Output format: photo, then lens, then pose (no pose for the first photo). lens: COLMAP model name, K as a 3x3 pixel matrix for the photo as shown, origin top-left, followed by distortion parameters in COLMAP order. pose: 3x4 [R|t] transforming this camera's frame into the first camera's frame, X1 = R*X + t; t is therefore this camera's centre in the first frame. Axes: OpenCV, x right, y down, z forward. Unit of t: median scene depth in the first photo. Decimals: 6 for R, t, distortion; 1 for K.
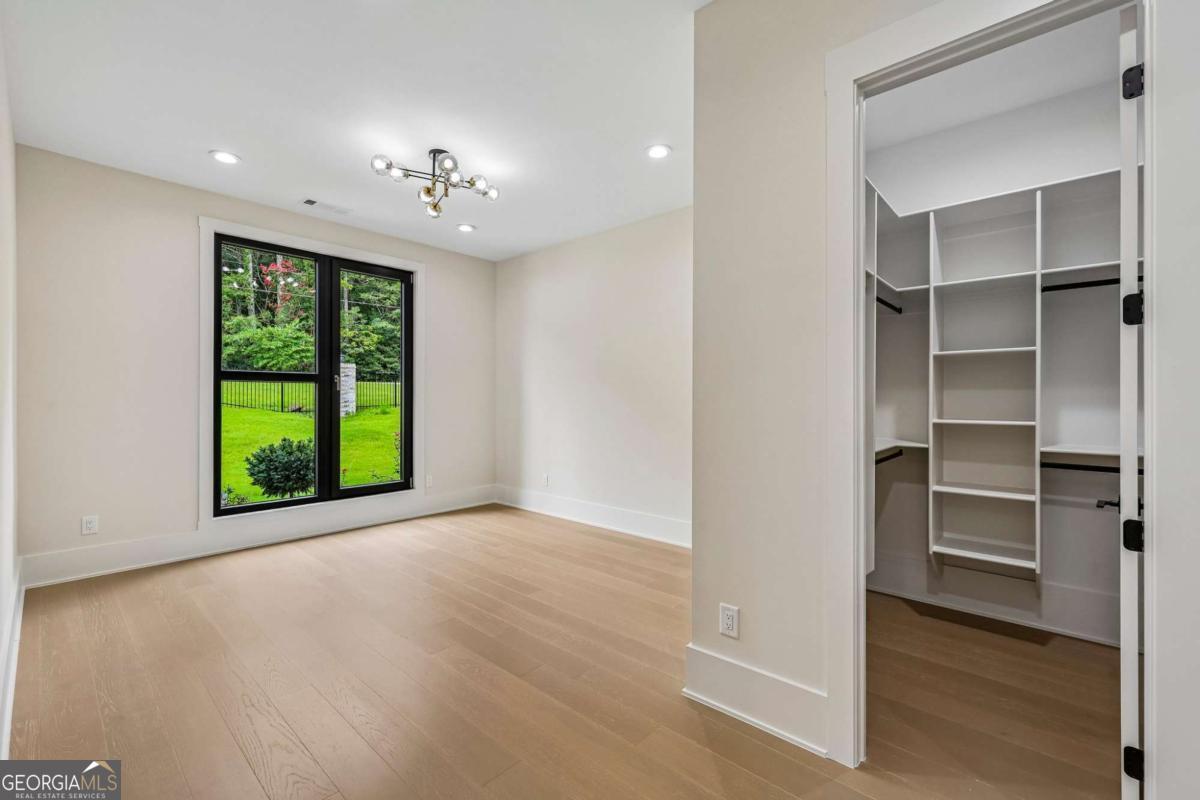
lens RADIAL K [[503.0, 0, 598.6], [0, 503.0, 400.1], [0, 0, 1]] dist [0.000988, -0.000052]
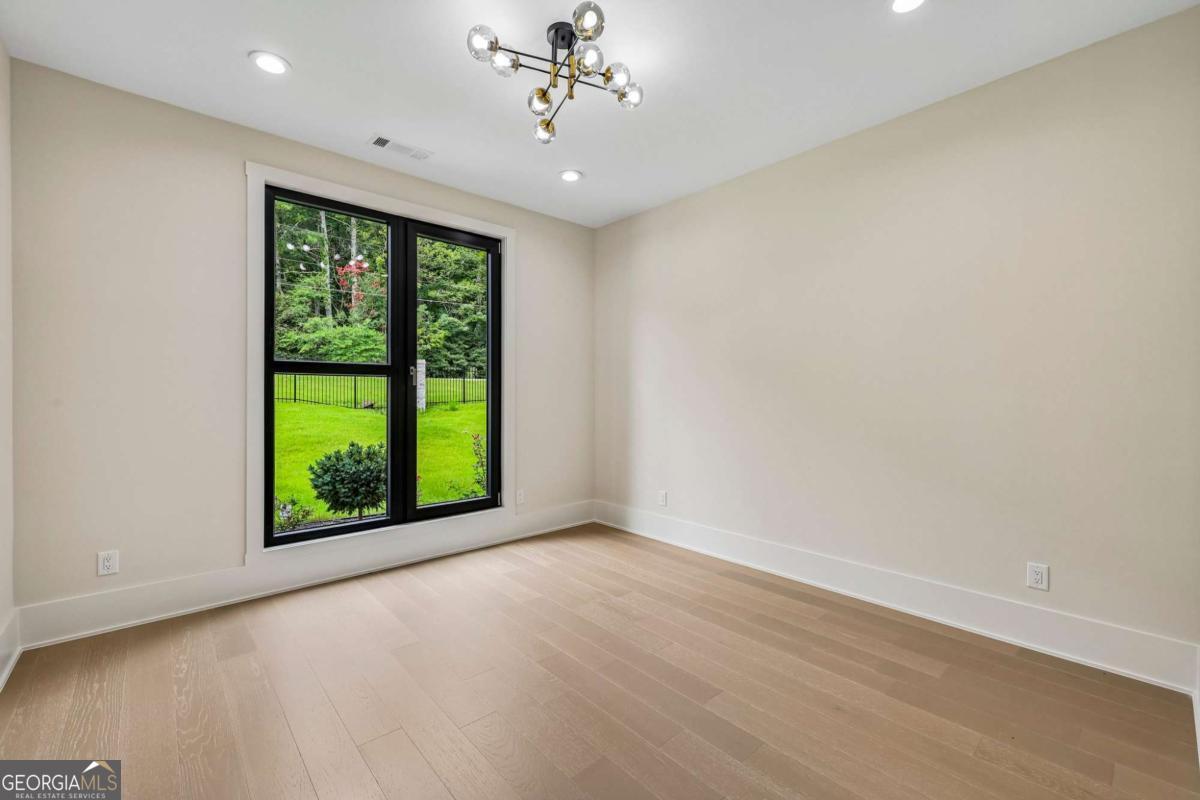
lens RADIAL K [[498.8, 0, 599.1], [0, 498.8, 395.3], [0, 0, 1]] dist [-0.000317, 0.000130]
pose [[0.993986, -0.001460, -0.109499, -0.125333], [0.001354, 0.999999, -0.001040, -0.002338], [0.109500, 0.000885, 0.993986, 0.219999]]
